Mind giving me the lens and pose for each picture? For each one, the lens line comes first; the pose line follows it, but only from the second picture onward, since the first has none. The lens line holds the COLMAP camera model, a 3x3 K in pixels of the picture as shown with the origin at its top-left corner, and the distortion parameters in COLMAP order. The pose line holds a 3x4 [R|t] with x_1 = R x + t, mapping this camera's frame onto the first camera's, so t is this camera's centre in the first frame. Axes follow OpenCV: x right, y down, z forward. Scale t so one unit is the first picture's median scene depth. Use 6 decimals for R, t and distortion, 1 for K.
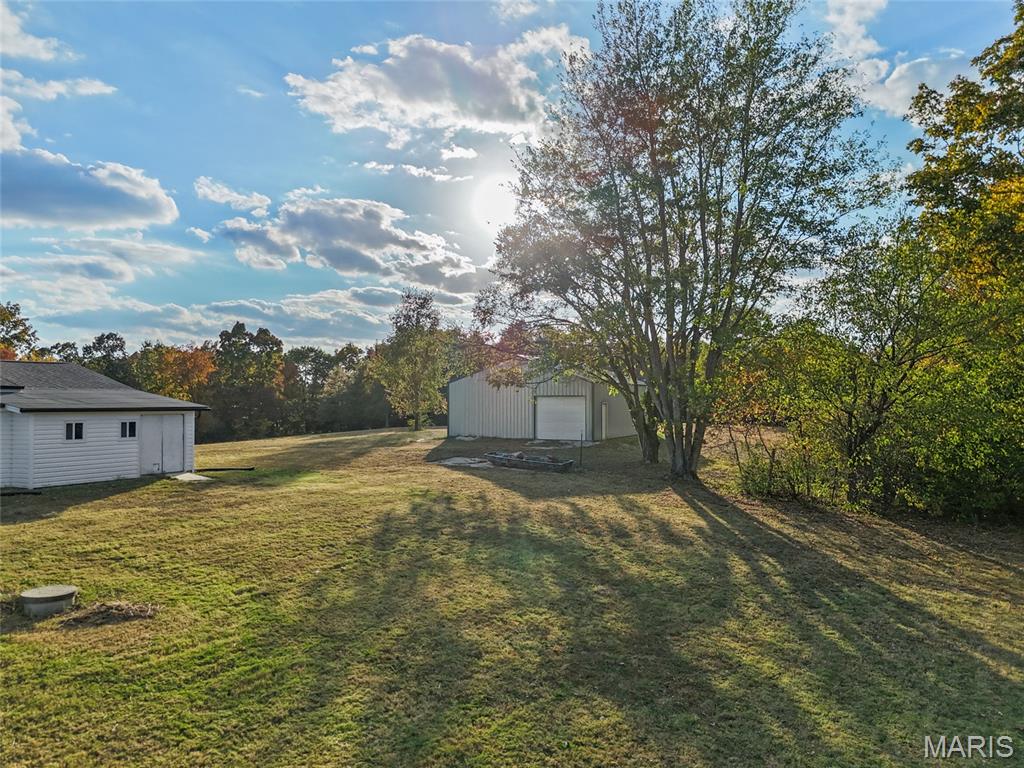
lens RADIAL K [[749.6, 0, 519.1], [0, 749.6, 384.6], [0, 0, 1]] dist [0.100638, -0.107883]
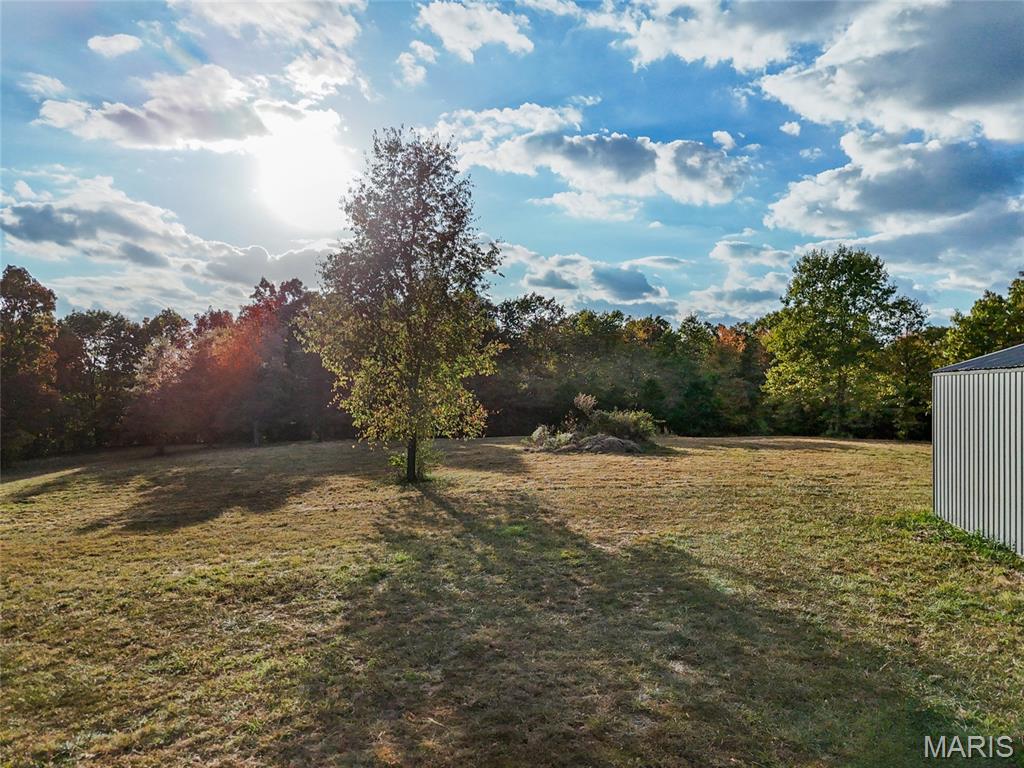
lens RADIAL K [[760.1, 0, 511.2], [0, 760.1, 377.5], [0, 0, 1]] dist [0.070529, -0.062910]
pose [[0.973533, 0.003900, 0.228513, -0.092218], [-0.004554, 0.999987, 0.002334, 0.002345], [-0.228501, -0.003313, 0.973538, 0.293615]]
